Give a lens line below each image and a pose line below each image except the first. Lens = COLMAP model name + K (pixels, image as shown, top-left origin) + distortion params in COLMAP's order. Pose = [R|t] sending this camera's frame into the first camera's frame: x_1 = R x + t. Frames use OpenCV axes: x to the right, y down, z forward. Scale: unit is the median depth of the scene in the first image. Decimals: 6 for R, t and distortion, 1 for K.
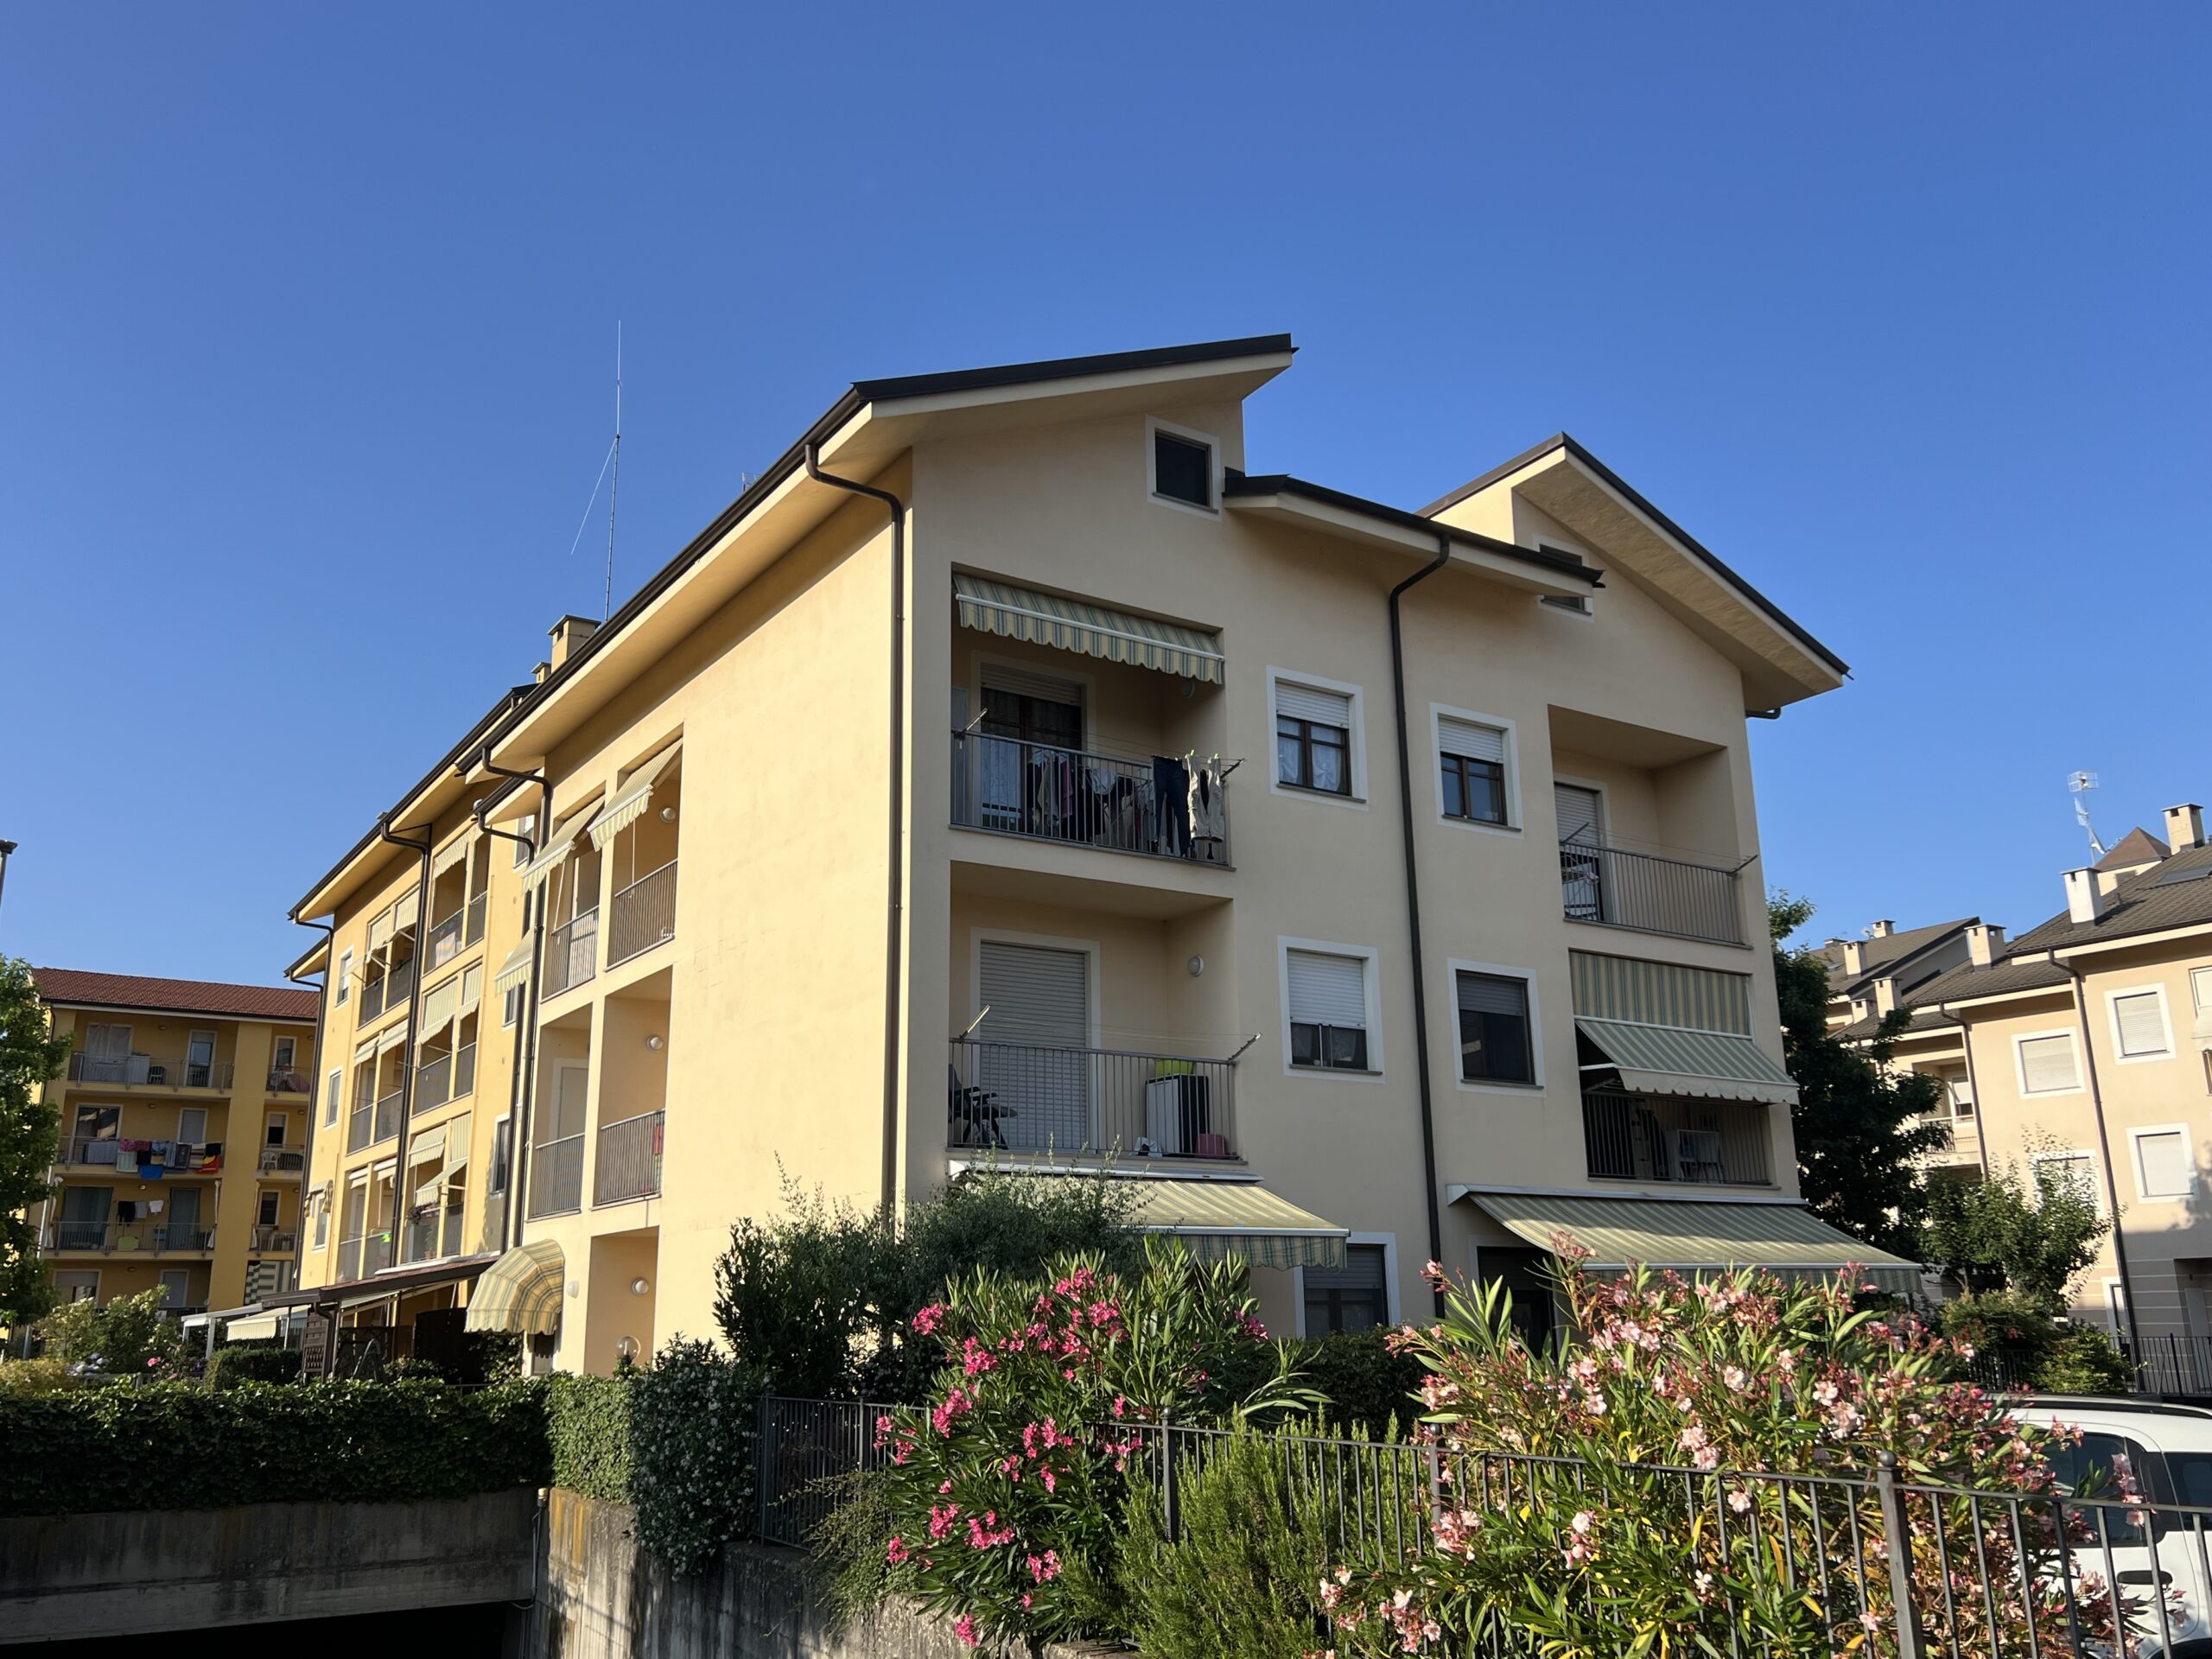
lens RADIAL K [[1820.5, 0, 1103.8], [0, 1820.5, 832.7], [0, 0, 1]] dist [0.009323, 0.002016]
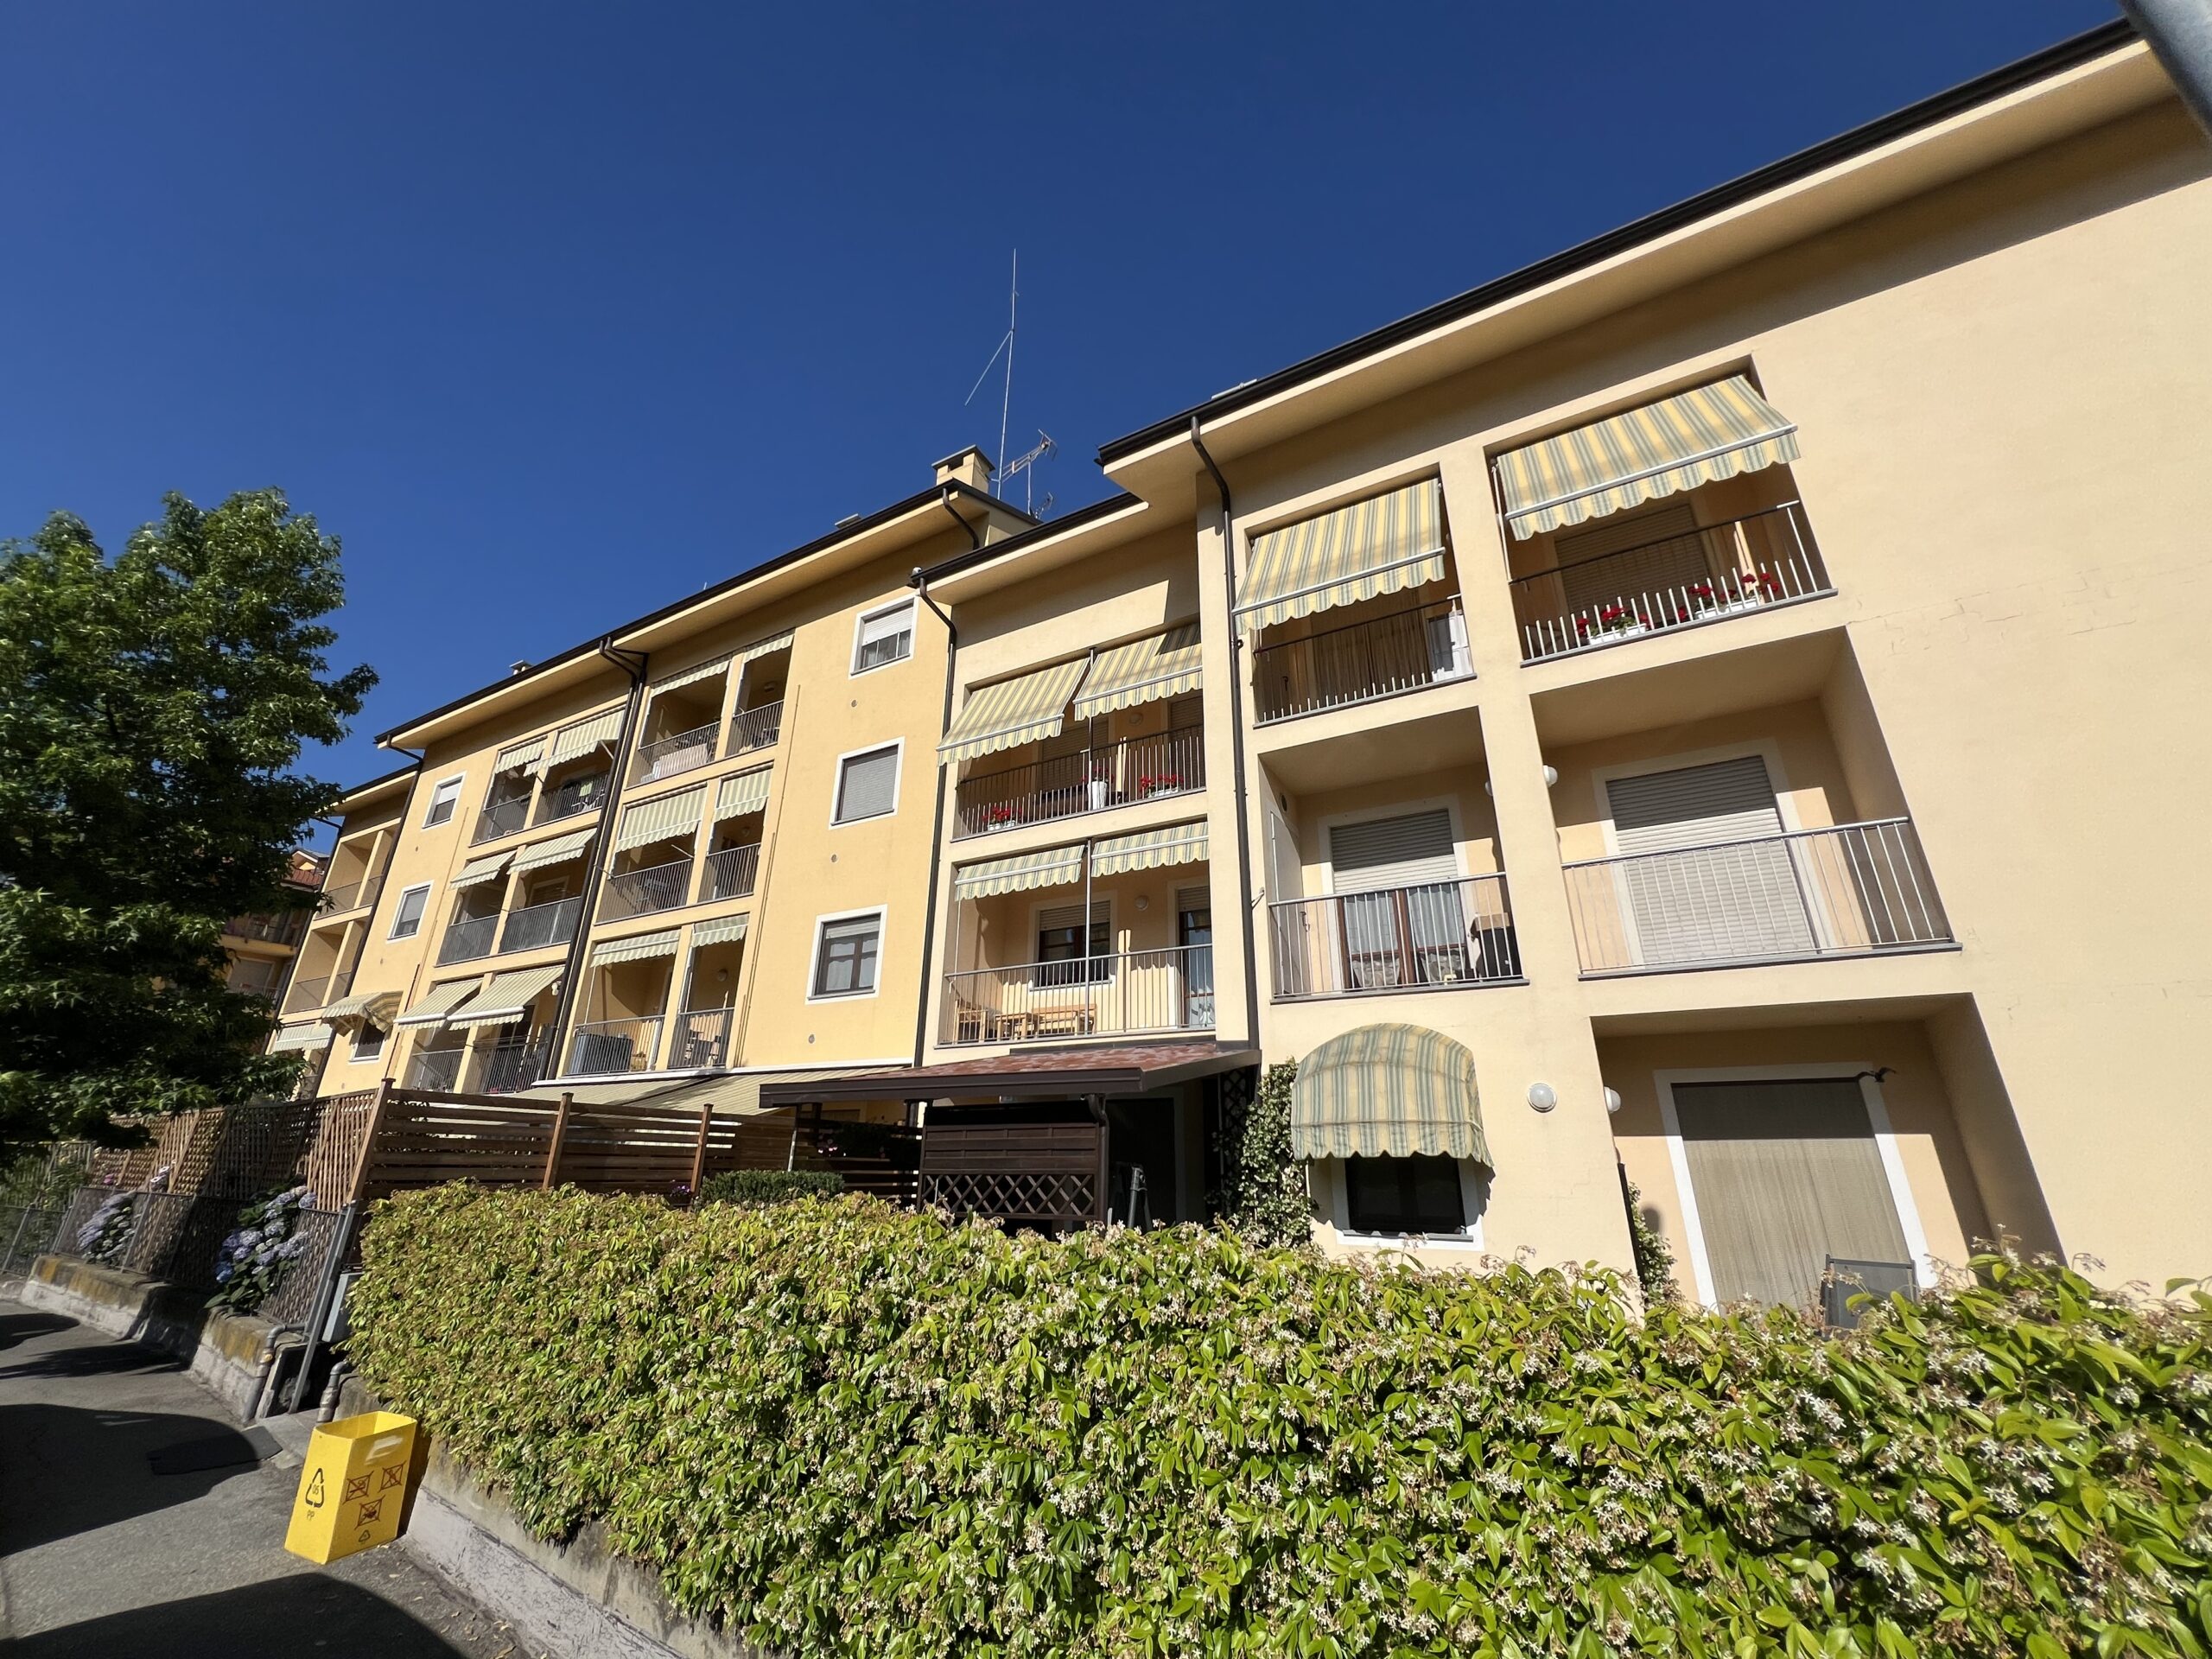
lens RADIAL K [[882.9, 0, 1107.7], [0, 882.9, 830.3], [0, 0, 1]] dist [-0.003681, -0.000054]
pose [[0.890380, 0.191524, 0.412968, -0.360821], [-0.147059, 0.979562, -0.137230, 0.139562], [-0.430811, 0.061456, 0.900347, 0.485705]]
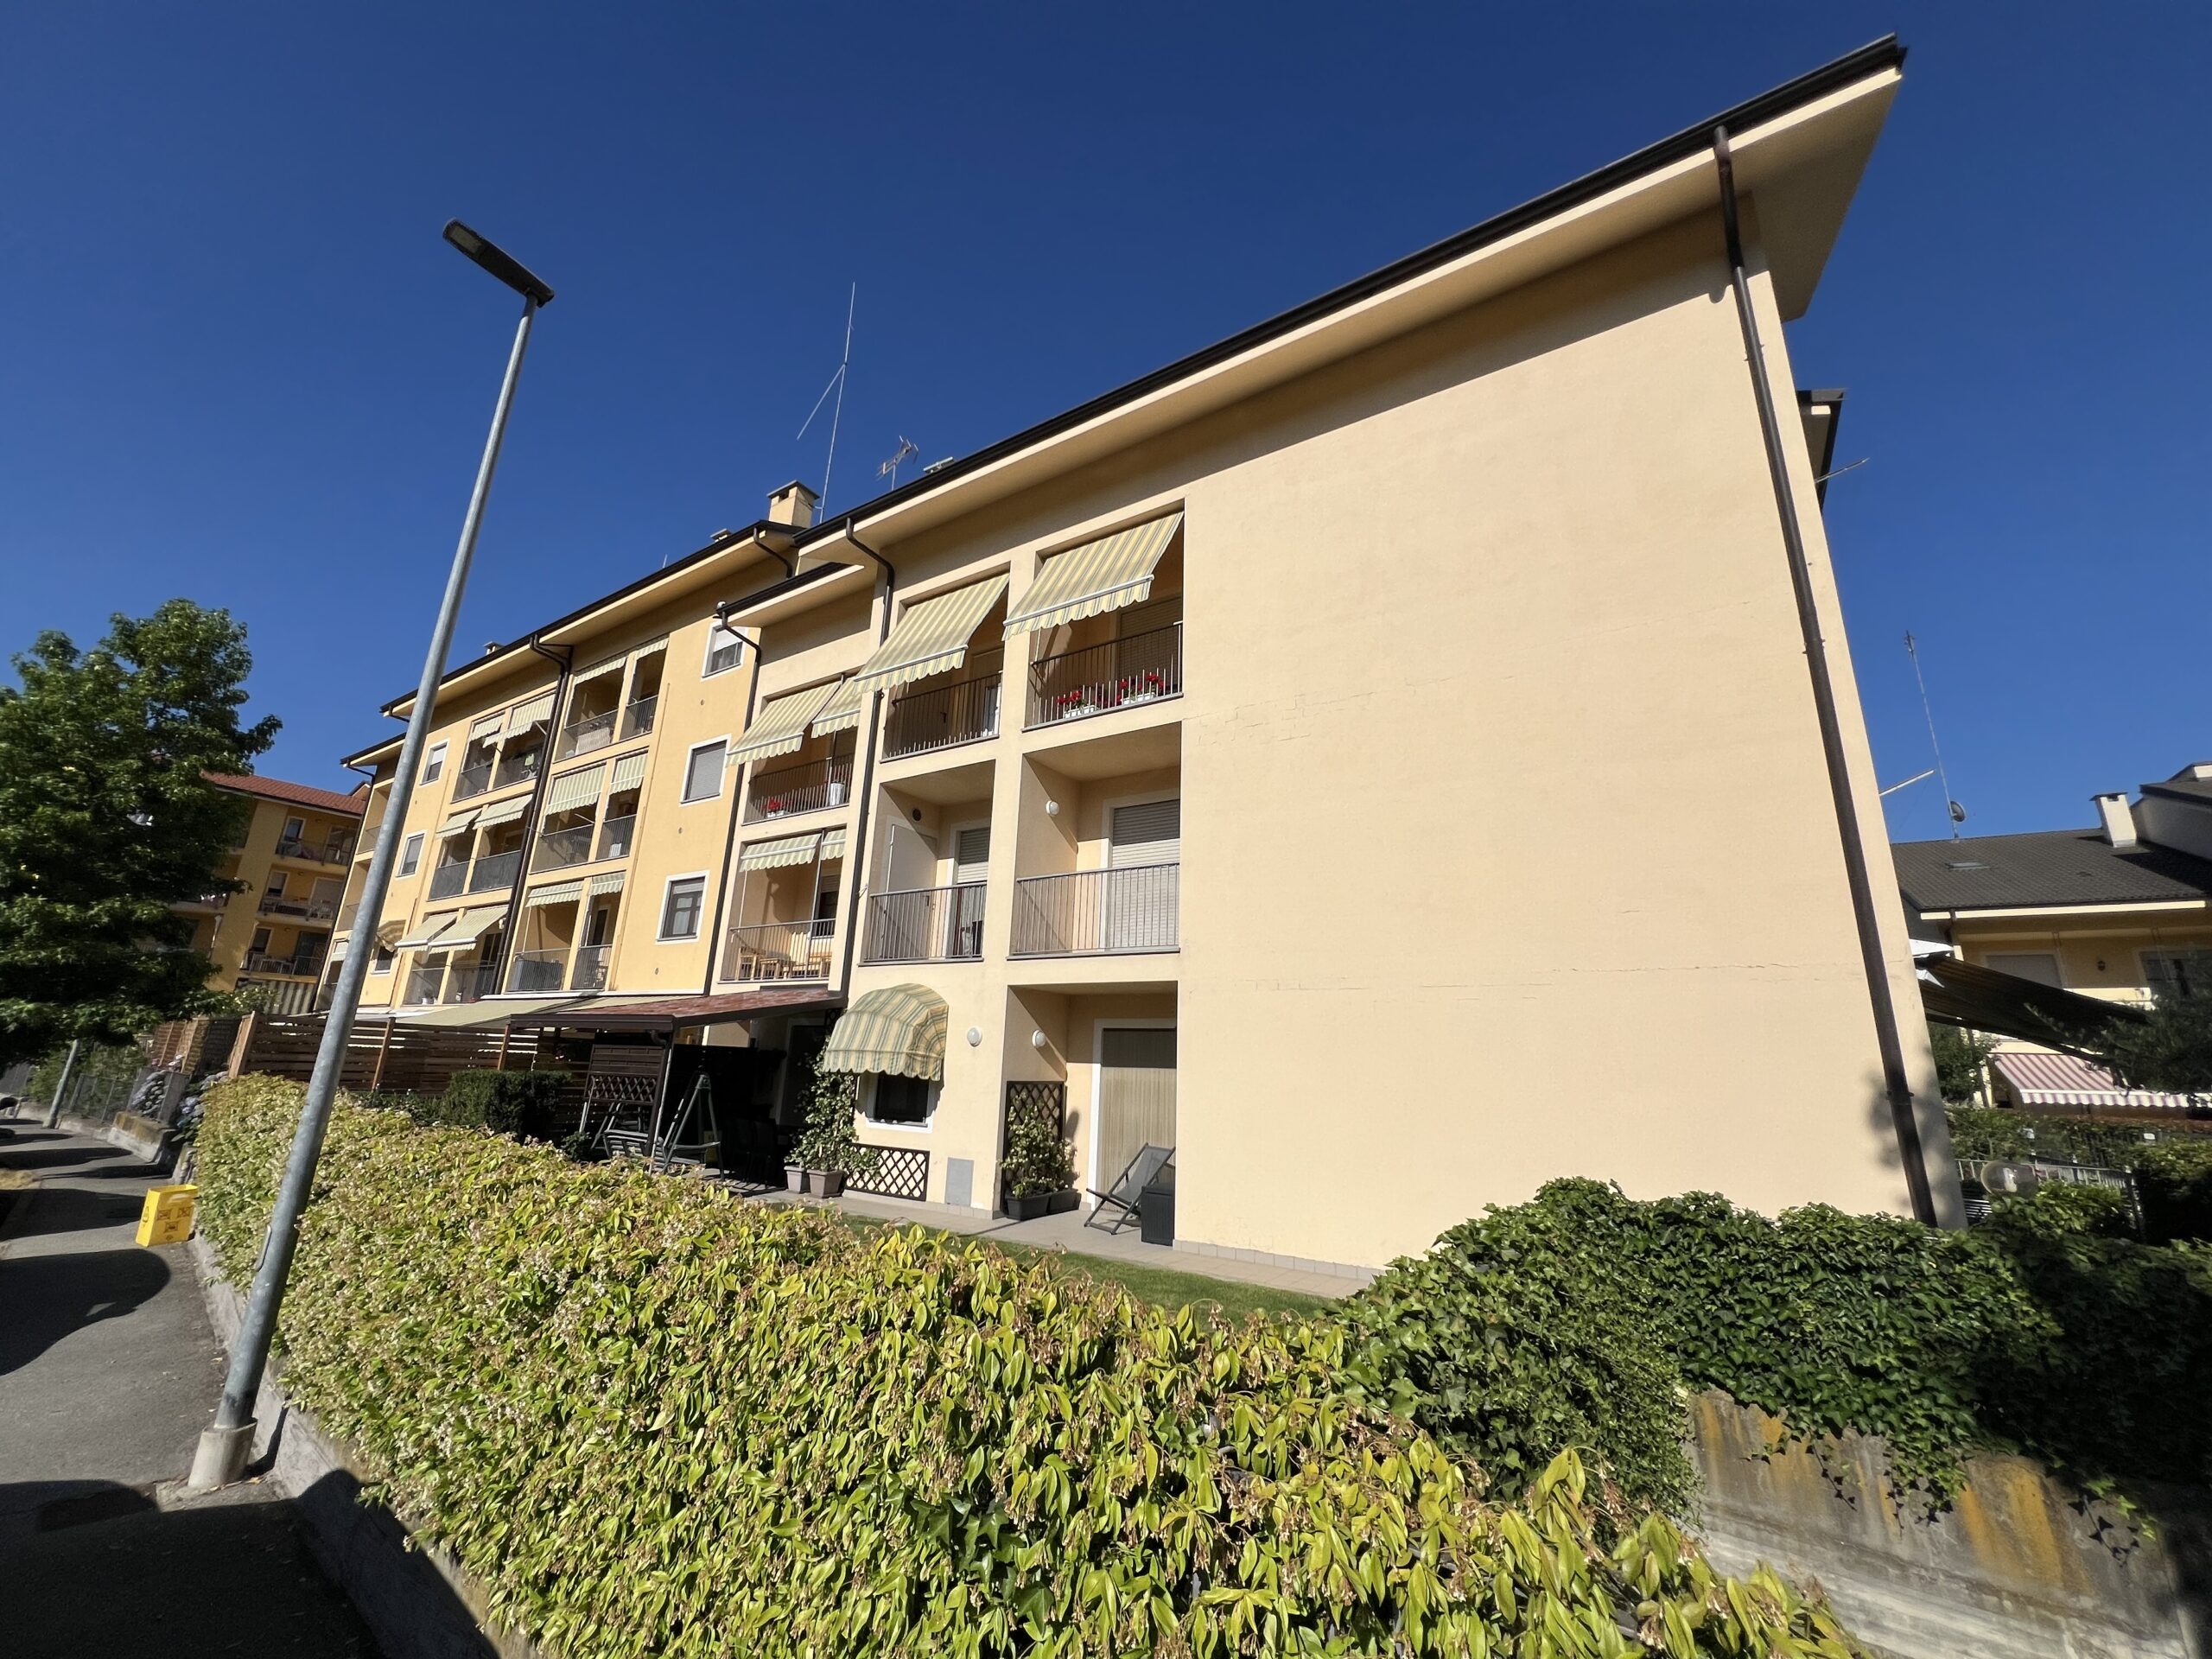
lens RADIAL K [[877.2, 0, 1109.0], [0, 877.2, 830.6], [0, 0, 1]] dist [-0.003458, -0.000508]
pose [[0.917366, 0.156009, 0.366198, -0.258655], [-0.156828, 0.987237, -0.027717, 0.088916], [-0.365848, -0.032003, 0.930124, 0.335553]]
